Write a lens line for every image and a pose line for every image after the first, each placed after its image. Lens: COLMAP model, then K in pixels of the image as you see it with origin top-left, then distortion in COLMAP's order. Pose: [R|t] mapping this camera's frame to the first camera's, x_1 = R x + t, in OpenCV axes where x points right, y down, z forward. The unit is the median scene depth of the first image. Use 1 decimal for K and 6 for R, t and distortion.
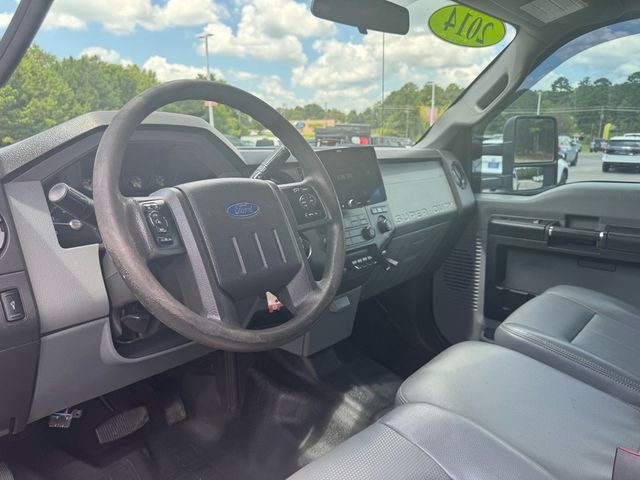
lens RADIAL K [[455.7, 0, 315.7], [0, 455.7, 238.4], [0, 0, 1]] dist [0.012682, -0.023052]
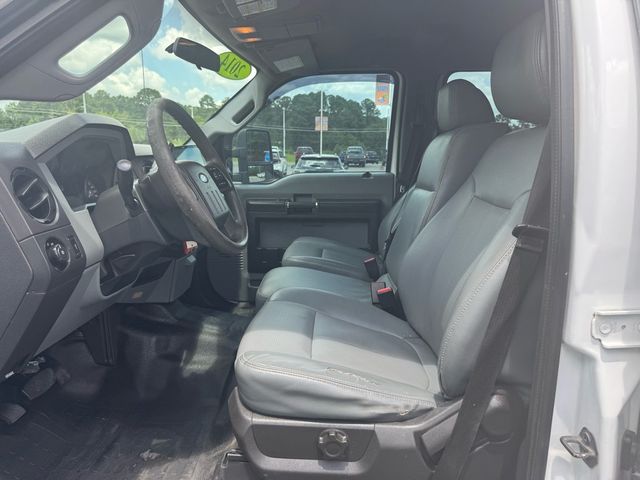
lens RADIAL K [[455.7, 0, 311.2], [0, 455.7, 238.5], [0, 0, 1]] dist [0.012682, -0.023052]
pose [[0.767749, -0.105520, 0.632002, -0.376438], [0.118773, 0.992690, 0.021458, 0.067250], [-0.629646, 0.058590, 0.774670, -0.212370]]
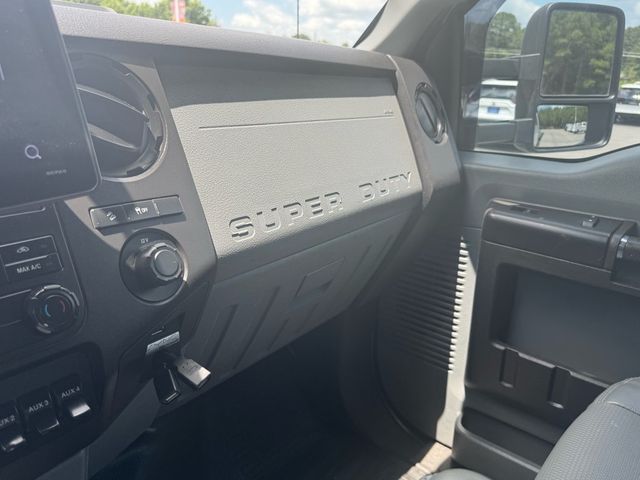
lens RADIAL K [[487.3, 0, 320.5], [0, 487.3, 241.1], [0, 0, 1]] dist [0.013928, -0.039067]
pose [[0.998569, 0.022969, 0.048292, 0.183194], [-0.028228, 0.993399, 0.111187, -0.062308], [-0.045420, -0.112391, 0.992625, 0.502376]]
